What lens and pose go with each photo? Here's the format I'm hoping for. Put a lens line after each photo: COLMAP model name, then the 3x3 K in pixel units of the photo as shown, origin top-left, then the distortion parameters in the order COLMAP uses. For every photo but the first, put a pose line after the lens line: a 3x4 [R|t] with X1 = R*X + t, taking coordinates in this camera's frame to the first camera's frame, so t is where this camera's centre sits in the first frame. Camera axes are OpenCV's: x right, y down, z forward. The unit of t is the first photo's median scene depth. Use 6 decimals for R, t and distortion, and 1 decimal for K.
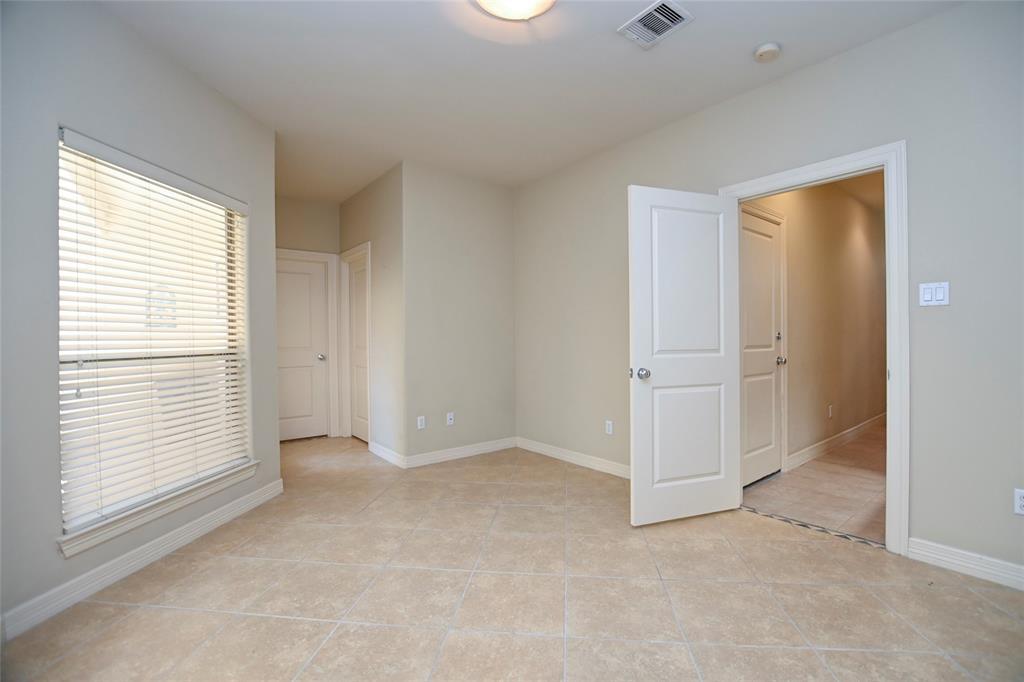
lens RADIAL K [[449.9, 0, 519.1], [0, 449.9, 340.3], [0, 0, 1]] dist [-0.019138, 0.000322]
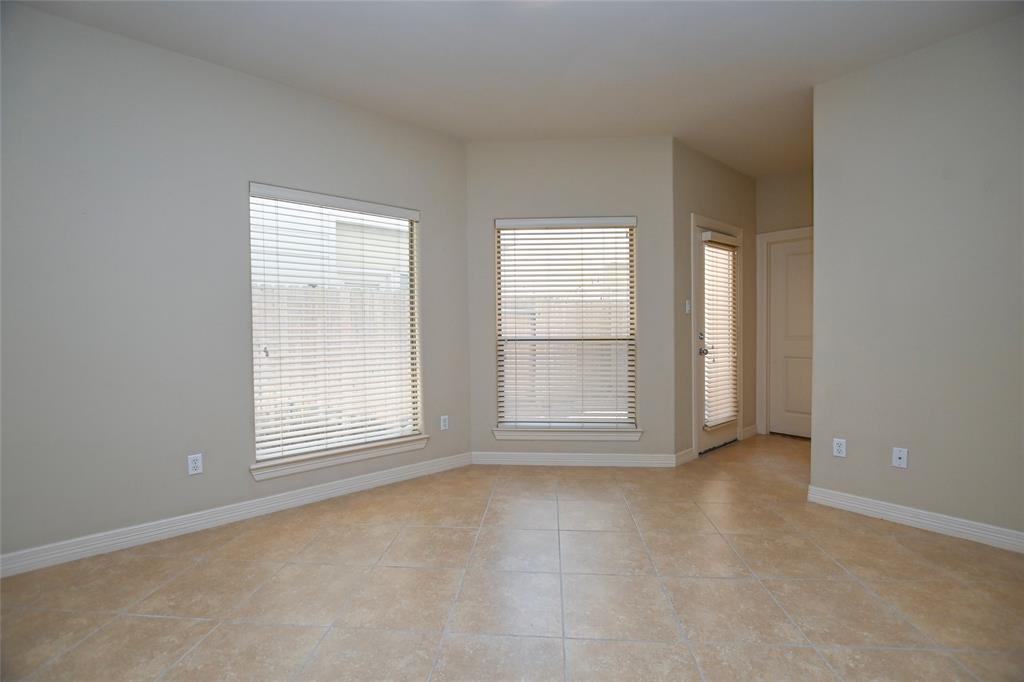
lens RADIAL K [[449.9, 0, 515.4], [0, 449.9, 336.0], [0, 0, 1]] dist [-0.019138, 0.000322]
pose [[0.032326, 0.025215, -0.999159, 0.696691], [0.002615, 0.999676, 0.025313, -0.014059], [0.999474, -0.003431, 0.032249, 0.727031]]
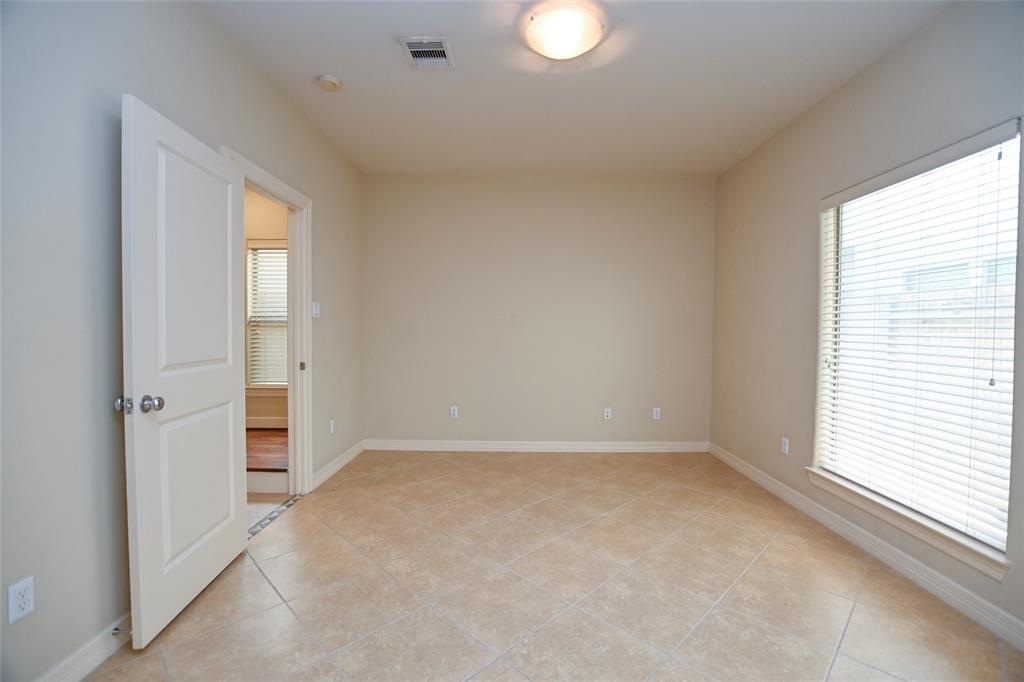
lens RADIAL K [[449.9, 0, 519.8], [0, 449.9, 340.9], [0, 0, 1]] dist [-0.019138, 0.000322]
pose [[-0.787031, -0.016299, 0.616697, -0.467430], [-0.000465, 0.999666, 0.025827, -0.030756], [-0.616913, 0.020040, -0.786776, 1.464178]]
